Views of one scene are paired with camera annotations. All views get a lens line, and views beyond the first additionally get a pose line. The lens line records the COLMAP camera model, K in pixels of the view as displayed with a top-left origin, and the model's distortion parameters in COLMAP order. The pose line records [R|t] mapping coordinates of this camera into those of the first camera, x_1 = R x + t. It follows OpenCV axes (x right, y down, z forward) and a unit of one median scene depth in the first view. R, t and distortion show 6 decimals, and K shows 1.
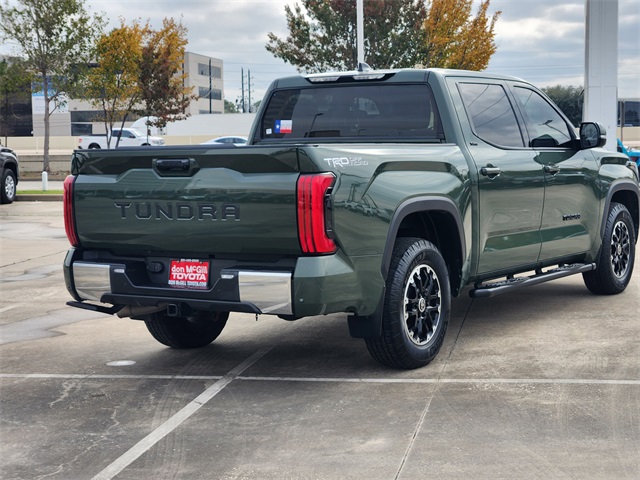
lens RADIAL K [[1249.3, 0, 320.0], [0, 1249.3, 240.0], [0, 0, 1]] dist [-0.423237, 4.039521]
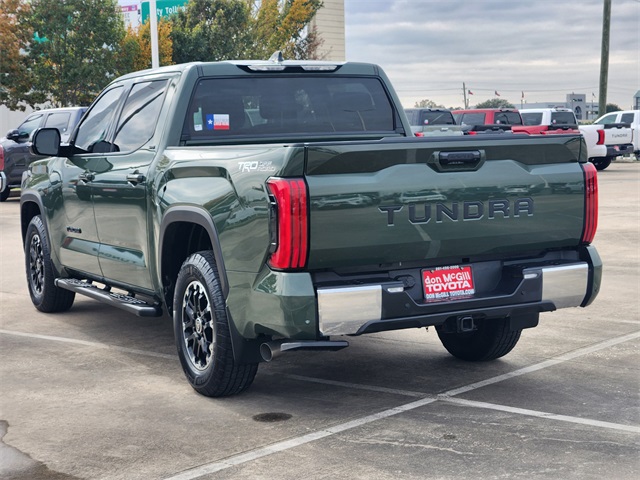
lens RADIAL K [[1278.3, 0, 320.0], [0, 1278.3, 240.0], [0, 0, 1]] dist [-0.485162, 4.868541]
pose [[0.511192, -0.072033, 0.856443, -0.909520], [0.088003, 0.995631, 0.031213, -0.038683], [-0.854950, 0.059413, 0.515297, 0.608843]]
